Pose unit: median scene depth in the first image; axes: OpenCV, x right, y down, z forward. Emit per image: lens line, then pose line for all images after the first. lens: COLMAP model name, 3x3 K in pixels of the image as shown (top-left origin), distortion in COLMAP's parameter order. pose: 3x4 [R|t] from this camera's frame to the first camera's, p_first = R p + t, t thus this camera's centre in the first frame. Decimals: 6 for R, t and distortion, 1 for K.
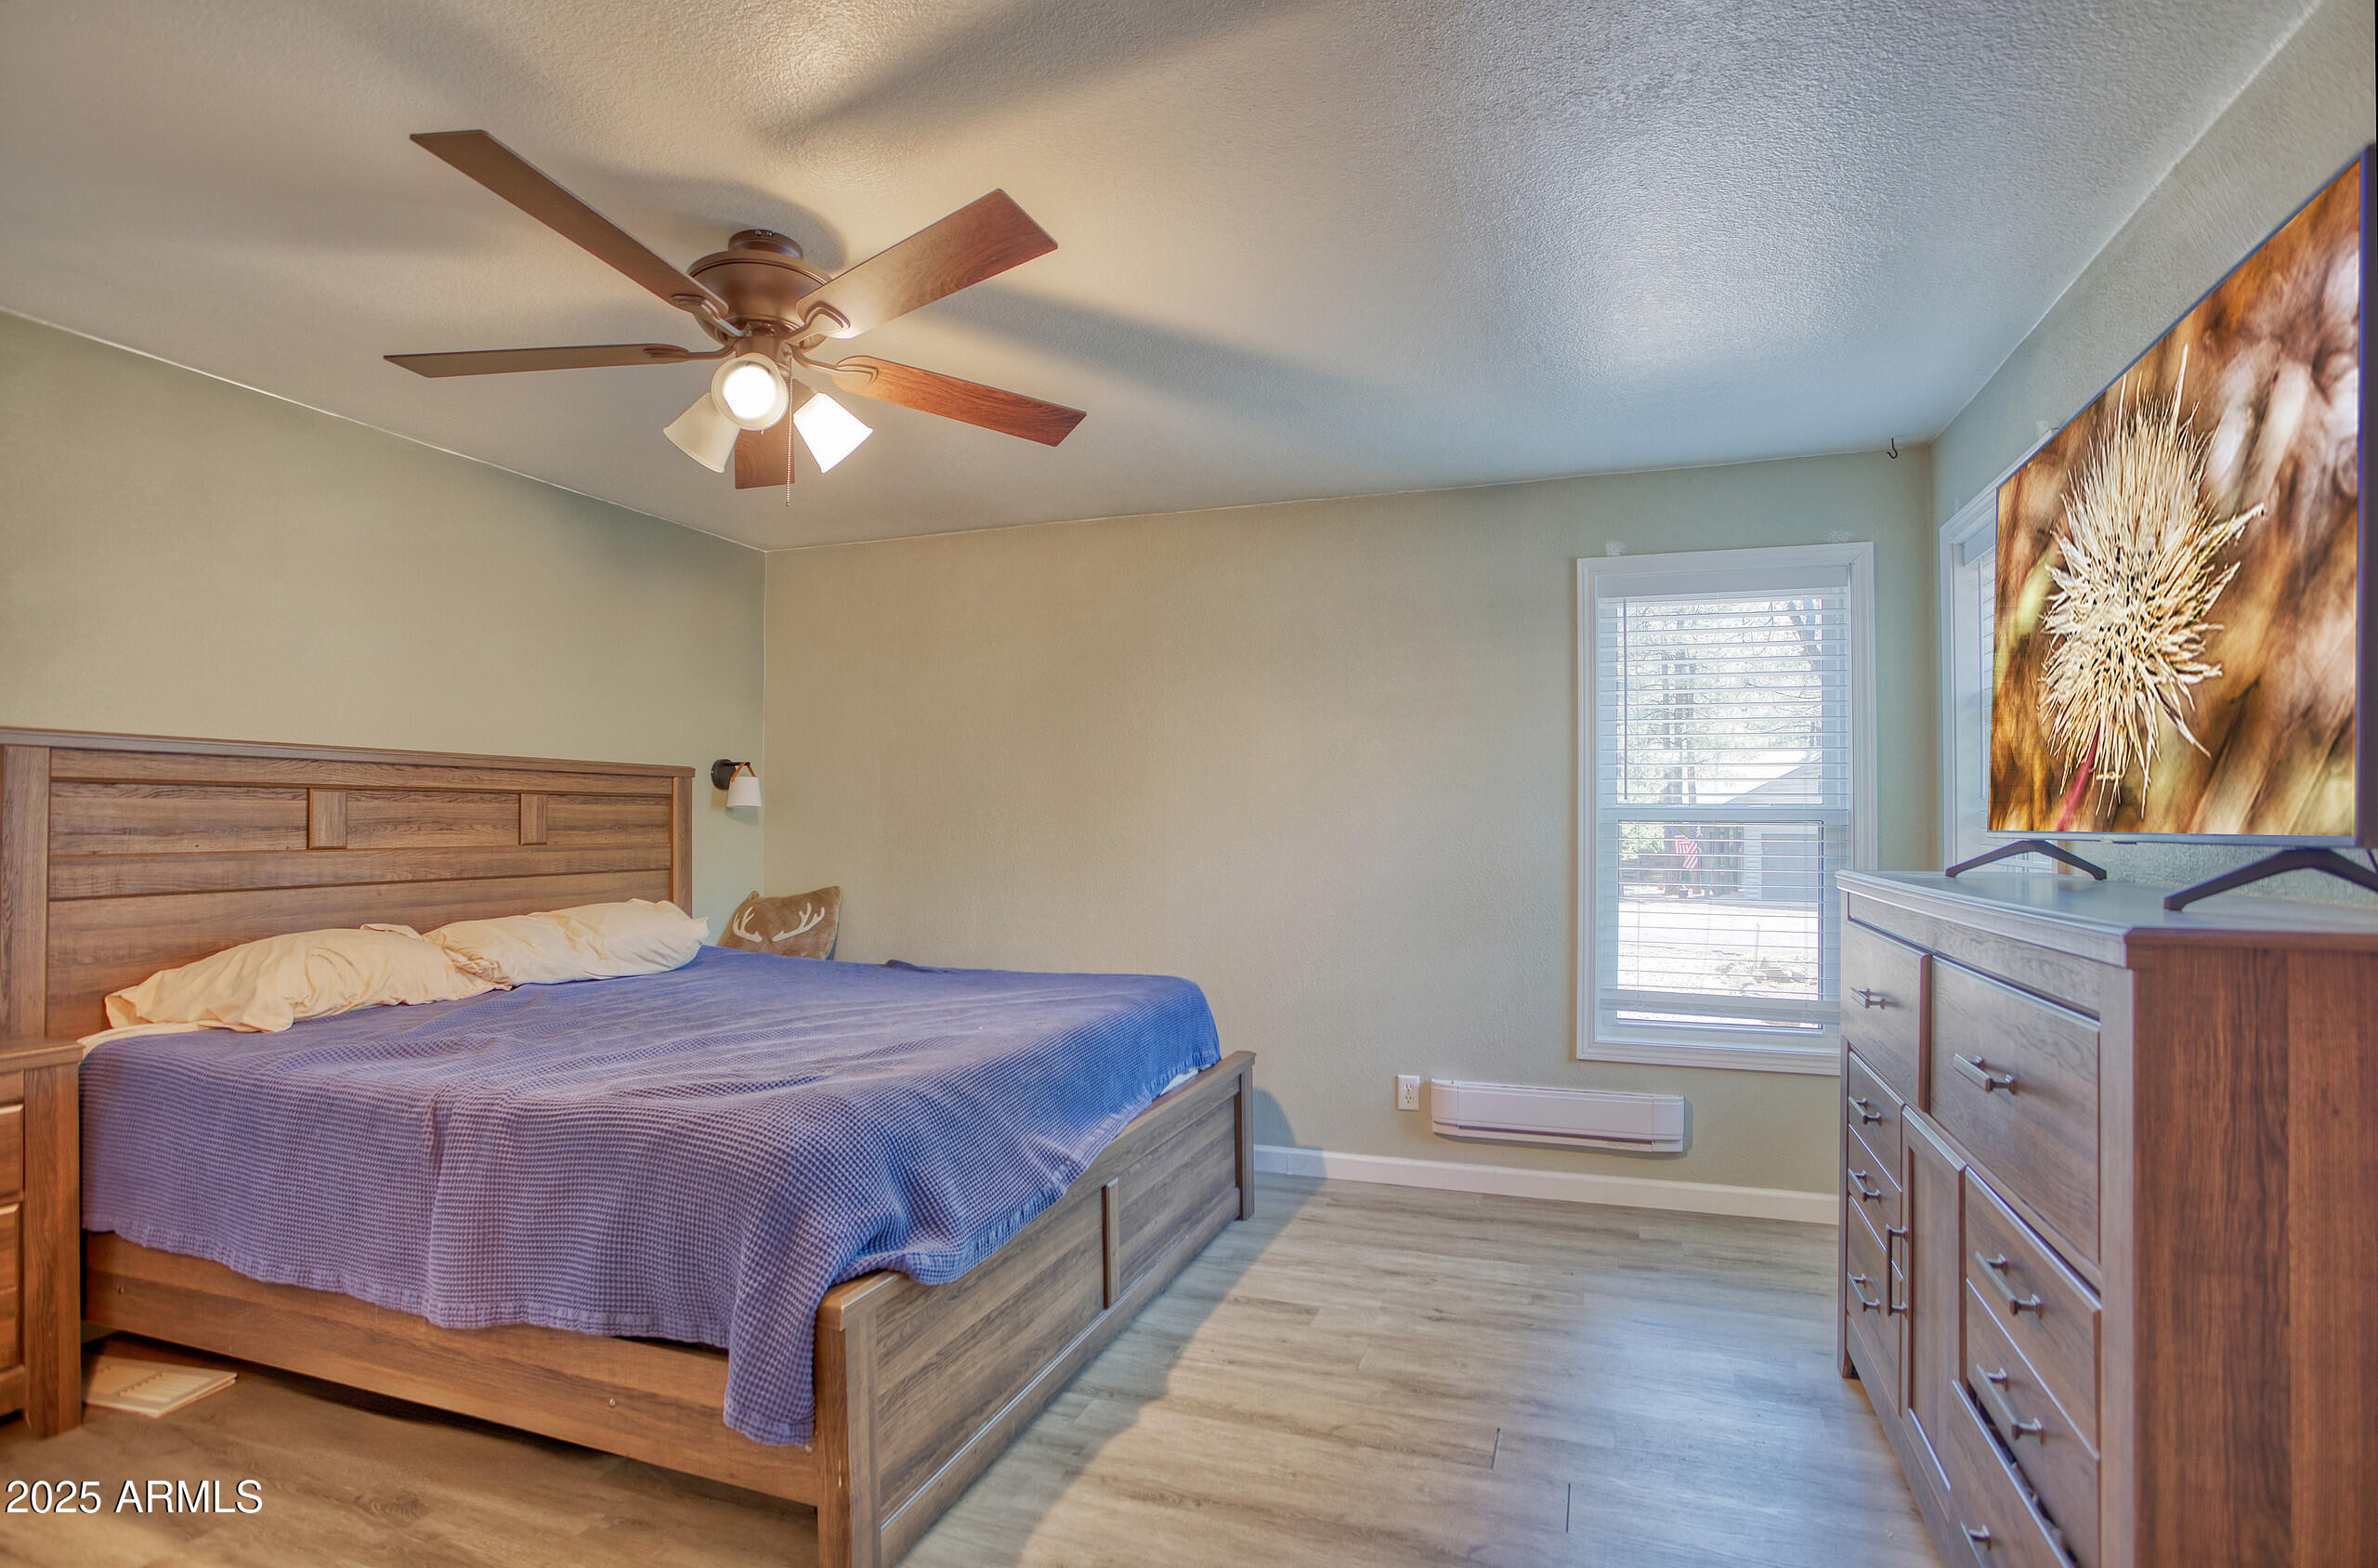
lens RADIAL K [[1196.2, 0, 1189.0], [0, 1196.2, 784.0], [0, 0, 1]] dist [-0.003056, 0.016452]
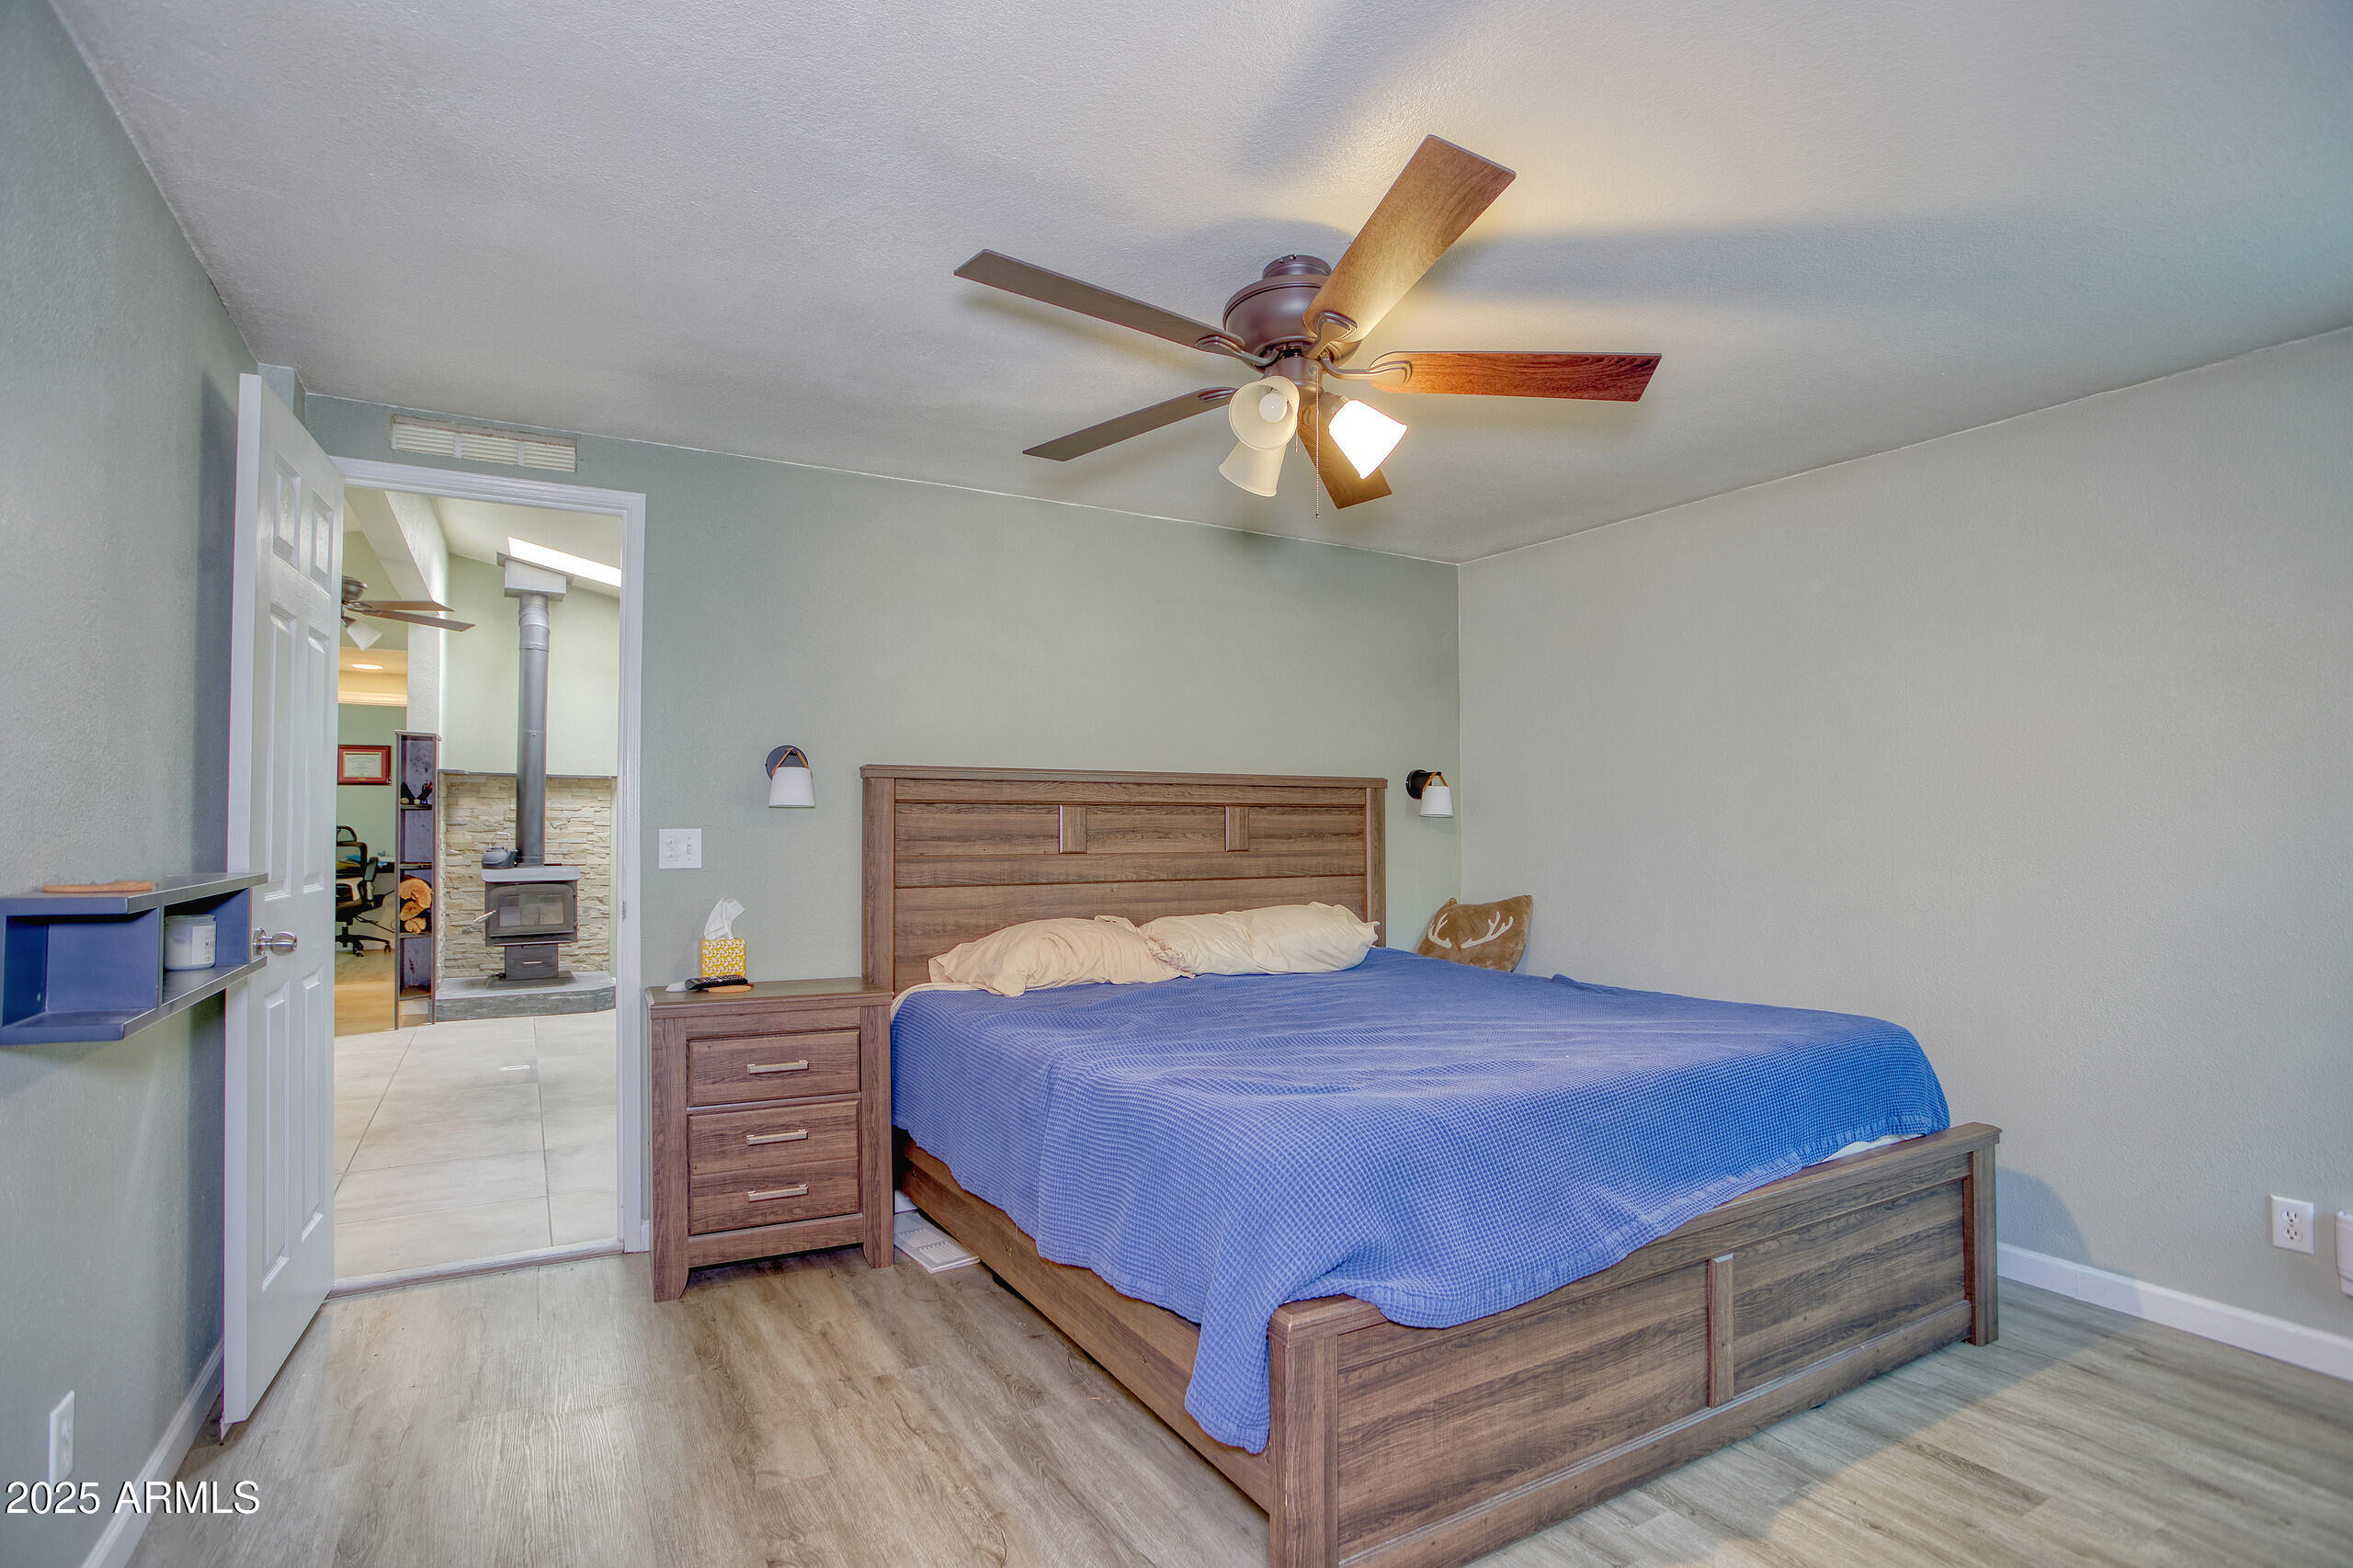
lens RADIAL K [[1192.7, 0, 1259.4], [0, 1192.7, 777.4], [0, 0, 1]] dist [-0.055813, 0.051937]
pose [[0.782936, -0.033515, -0.621199, 0.196377], [0.025206, 0.999437, -0.022154, 0.007448], [0.621592, 0.001687, 0.783339, 0.147597]]
